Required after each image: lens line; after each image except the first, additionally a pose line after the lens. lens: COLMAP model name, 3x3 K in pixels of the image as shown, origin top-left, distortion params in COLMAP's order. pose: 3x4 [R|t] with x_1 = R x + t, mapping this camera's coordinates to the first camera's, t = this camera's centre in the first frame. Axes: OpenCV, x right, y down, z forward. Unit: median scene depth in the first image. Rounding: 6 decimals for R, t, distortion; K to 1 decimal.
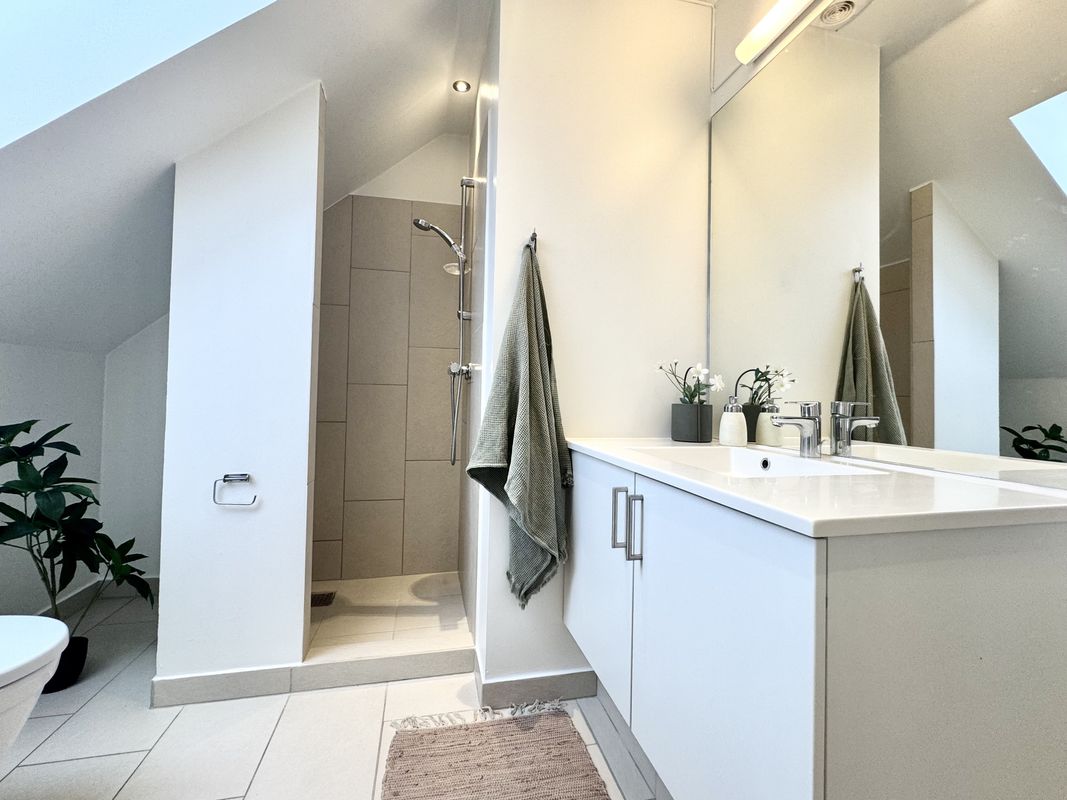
lens RADIAL K [[430.9, 0, 535.8], [0, 430.9, 395.8], [0, 0, 1]] dist [-0.001266, 0.000233]
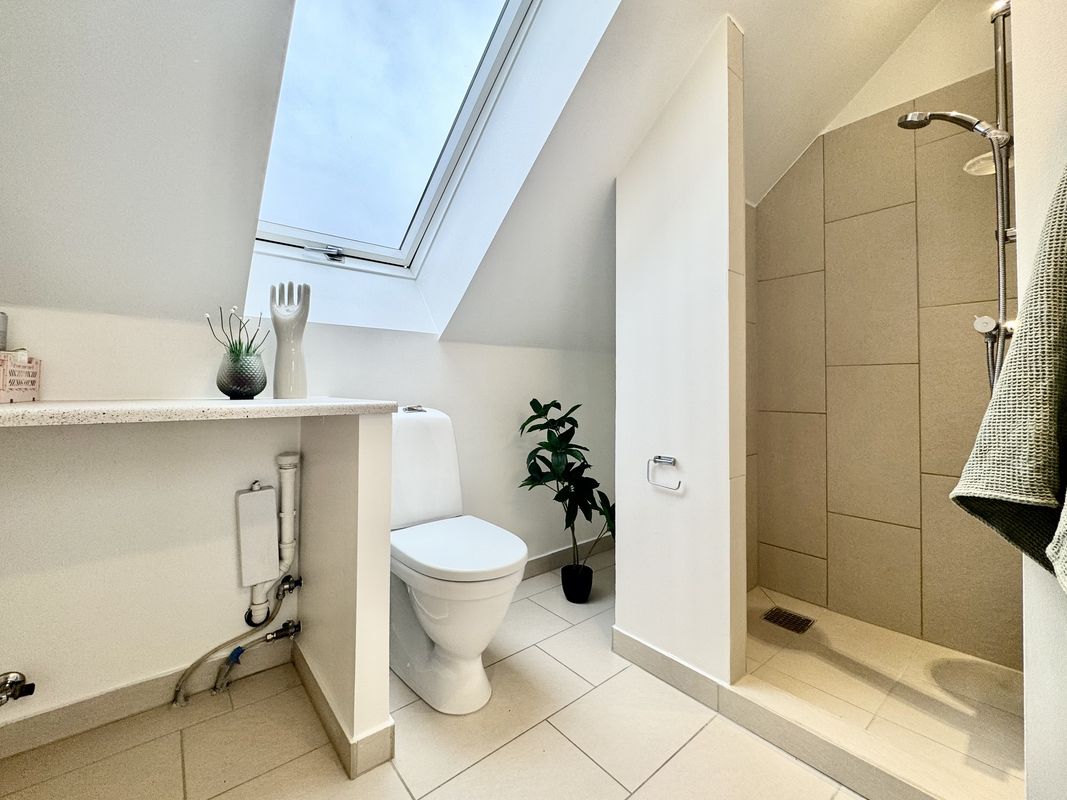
lens RADIAL K [[445.8, 0, 535.7], [0, 445.8, 378.5], [0, 0, 1]] dist [-0.000938, 0.000243]
pose [[0.469641, -0.034770, -0.882173, 0.085309], [0.013487, 0.999390, -0.032210, 0.027936], [0.882755, 0.003229, 0.469823, 0.232865]]
